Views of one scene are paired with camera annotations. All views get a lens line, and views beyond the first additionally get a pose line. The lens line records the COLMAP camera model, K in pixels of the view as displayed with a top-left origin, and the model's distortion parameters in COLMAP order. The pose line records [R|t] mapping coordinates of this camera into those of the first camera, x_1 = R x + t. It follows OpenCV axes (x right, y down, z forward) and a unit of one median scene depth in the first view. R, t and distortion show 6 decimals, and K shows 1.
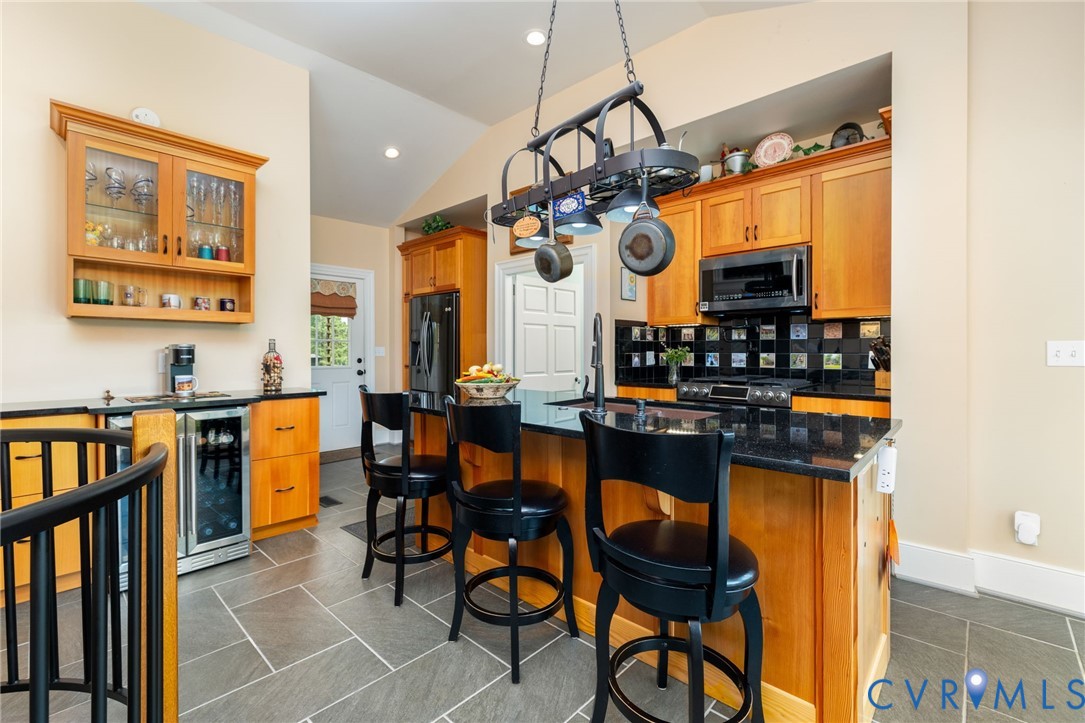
lens RADIAL K [[468.1, 0, 542.5], [0, 468.1, 361.5], [0, 0, 1]] dist [-0.000632, 0.000128]
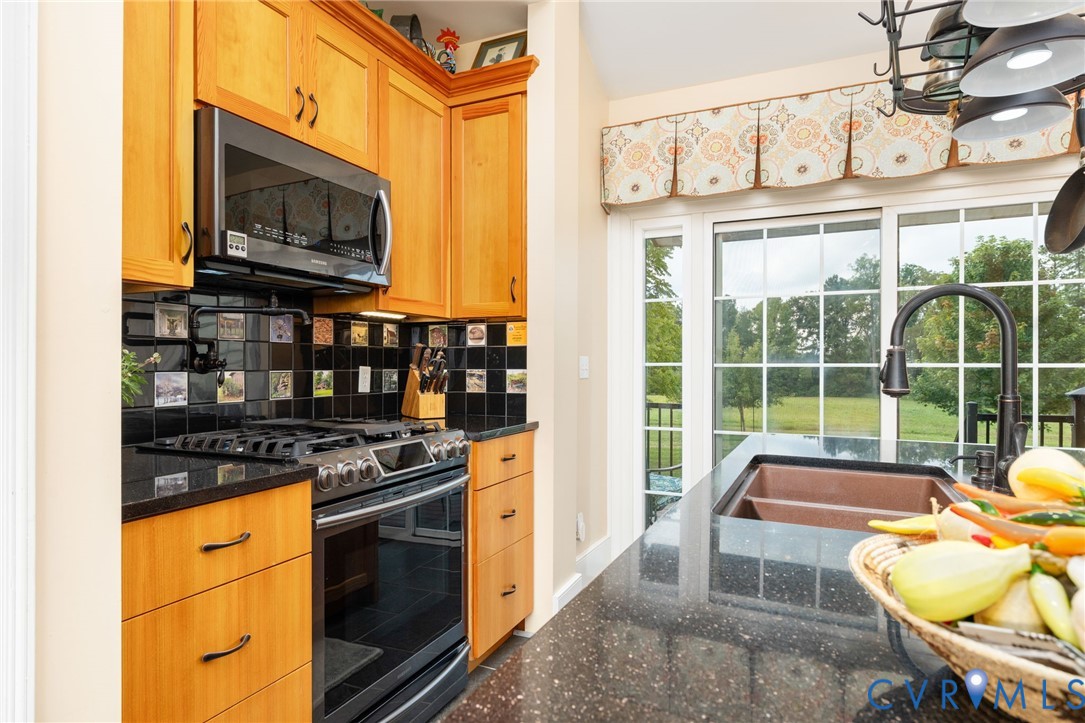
lens RADIAL K [[615.0, 0, 542.5], [0, 615.0, 361.5], [0, 0, 1]] dist [0.000847, 0.000223]
pose [[-0.308458, 0.009158, 0.951194, -0.176080], [0.029368, 0.999569, -0.000100, -0.018154], [-0.950785, 0.027903, -0.308594, 0.906572]]
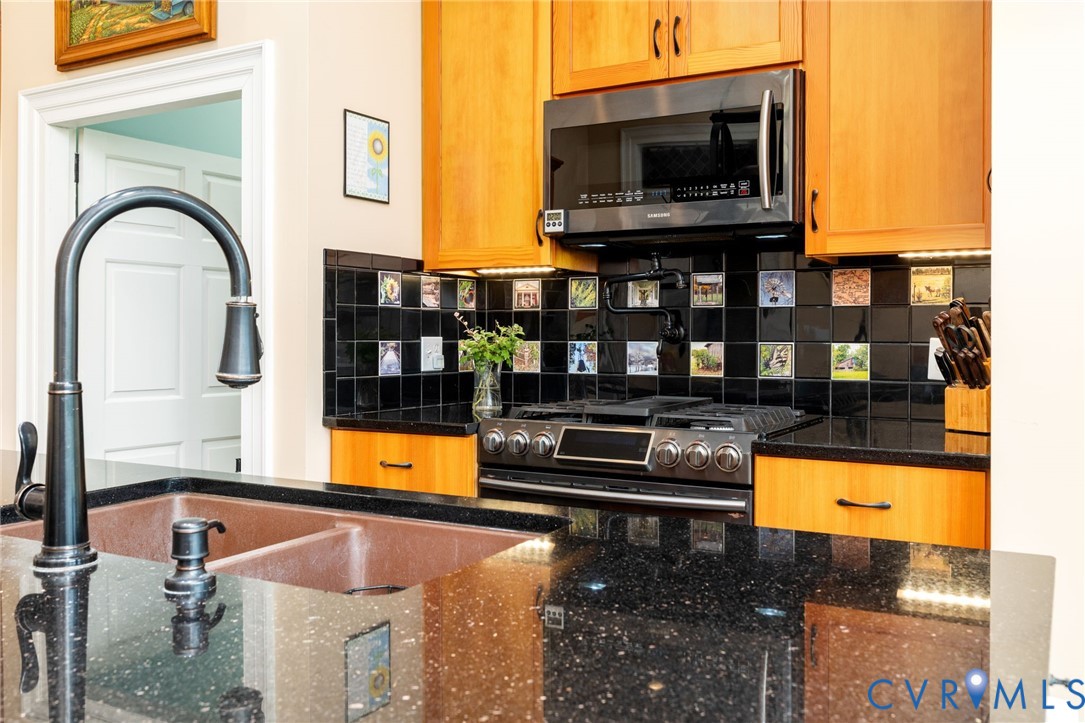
lens RADIAL K [[952.6, 0, 542.5], [0, 952.6, 361.5], [0, 0, 1]] dist [0.006561, -0.000006]
pose [[0.970164, -0.002045, 0.242441, 0.144362], [0.001199, 0.999993, 0.003636, -0.003766], [-0.242446, -0.003236, 0.970159, 0.236924]]
